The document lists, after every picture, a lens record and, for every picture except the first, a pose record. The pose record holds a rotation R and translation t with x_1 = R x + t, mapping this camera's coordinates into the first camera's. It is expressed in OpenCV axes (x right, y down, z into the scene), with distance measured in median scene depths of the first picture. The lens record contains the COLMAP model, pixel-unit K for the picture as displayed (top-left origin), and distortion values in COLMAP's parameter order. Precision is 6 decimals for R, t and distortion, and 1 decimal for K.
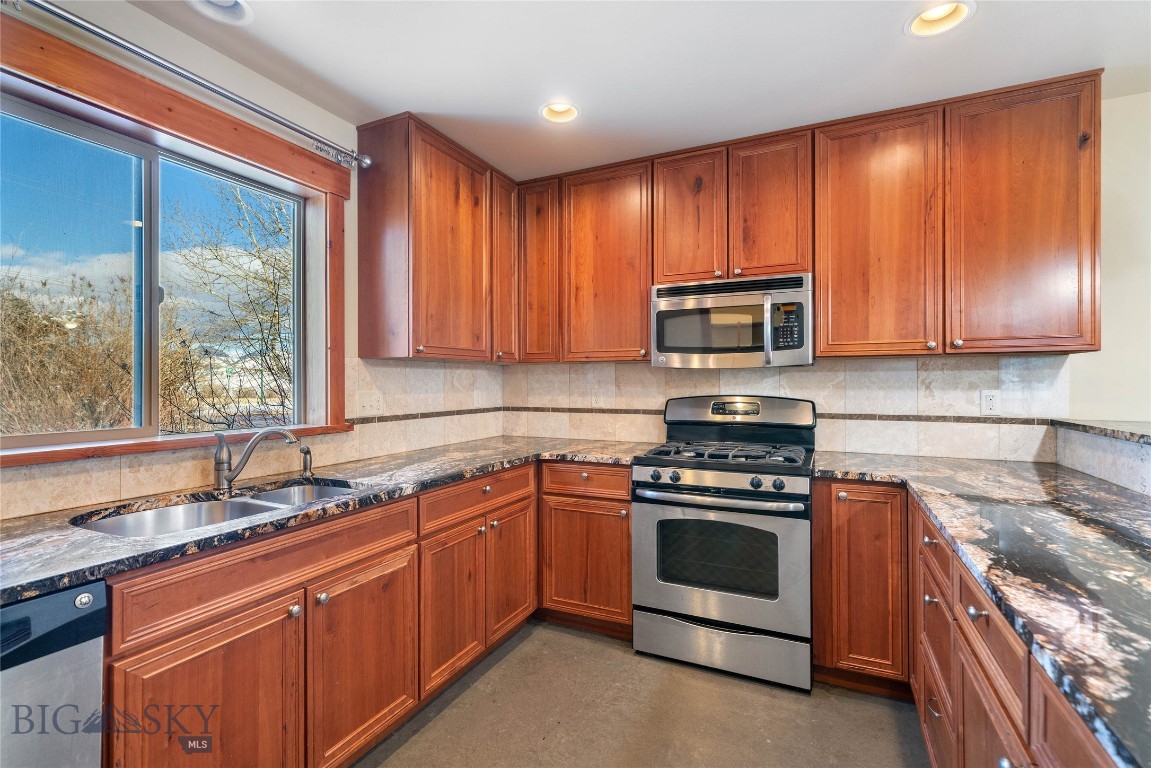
lens RADIAL K [[525.6, 0, 566.4], [0, 525.6, 381.7], [0, 0, 1]] dist [0.002007, -0.000003]
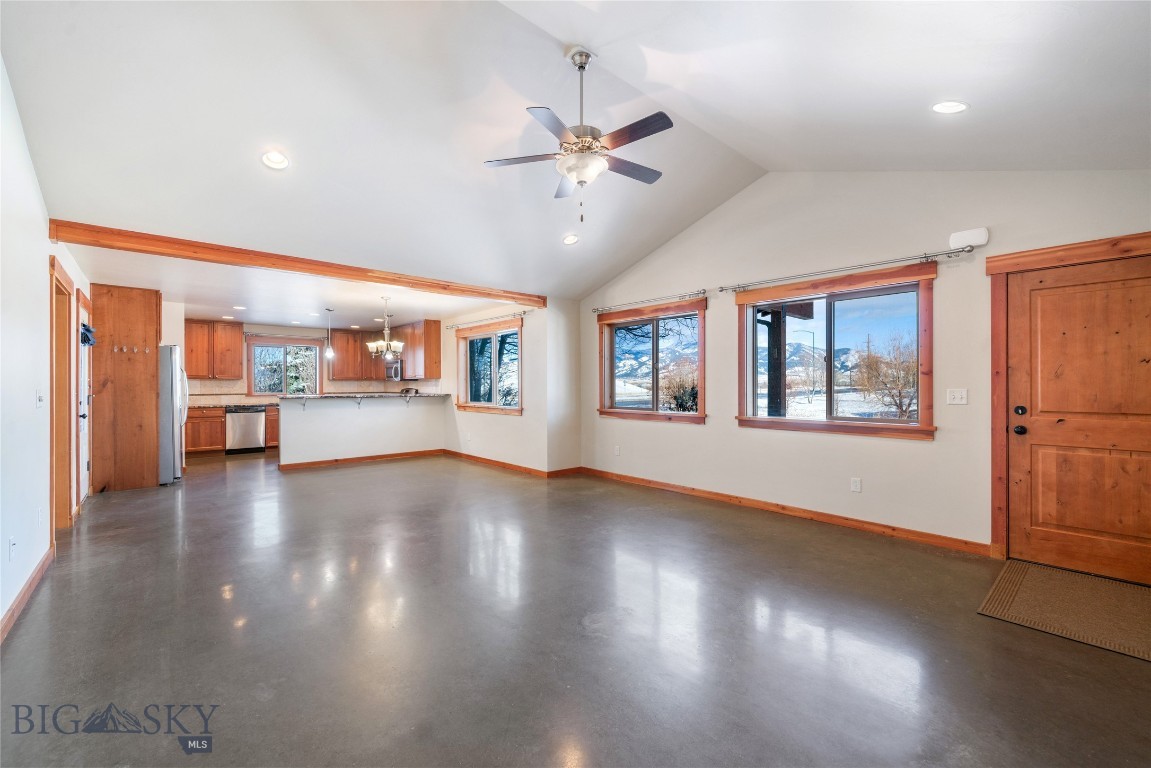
lens RADIAL K [[471.1, 0, 568.7], [0, 471.1, 383.7], [0, 0, 1]] dist [0.008488, -0.000213]
pose [[0.920247, -0.000569, -0.391338, 3.224406], [0.000623, 1.000000, 0.000009, -0.007792], [0.391338, -0.000252, 0.920247, -2.019870]]
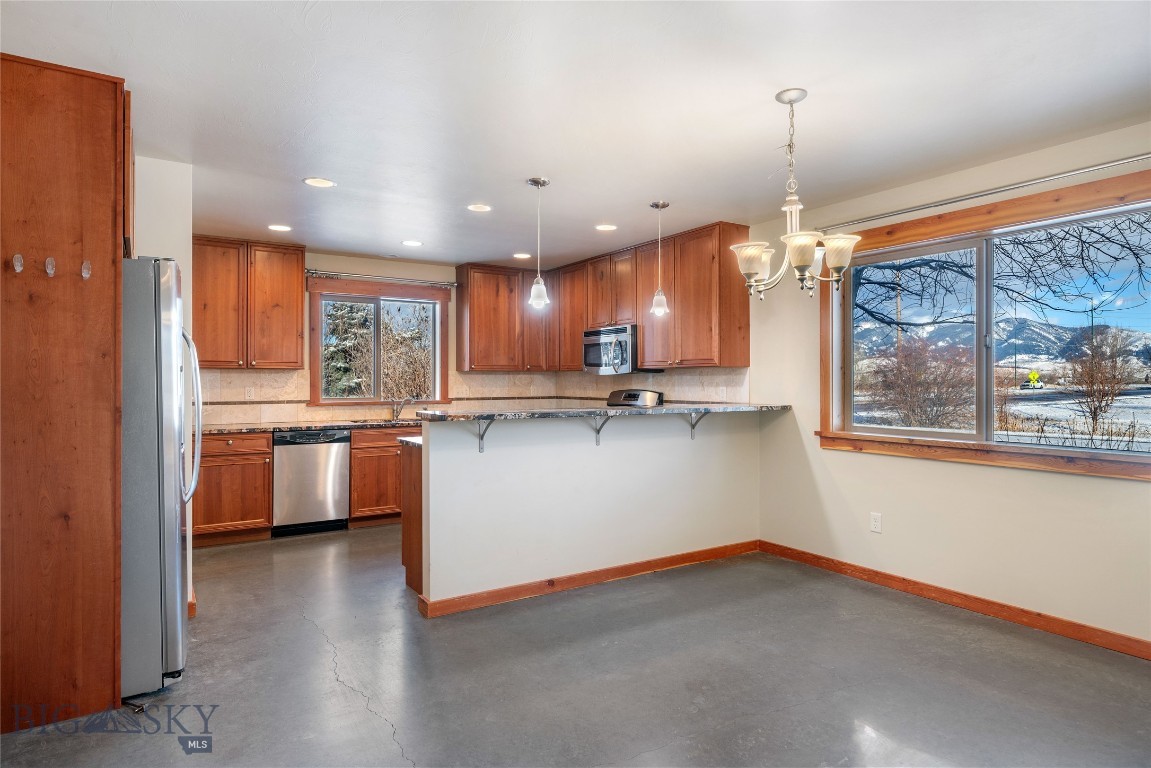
lens RADIAL K [[654.8, 0, 568.6], [0, 654.8, 378.3], [0, 0, 1]] dist [0.000335, 0.003968]
pose [[0.848055, -0.001169, -0.529908, 1.493802], [-0.000158, 0.999997, -0.002458, -0.007328], [0.529909, 0.002169, 0.848052, -1.109526]]
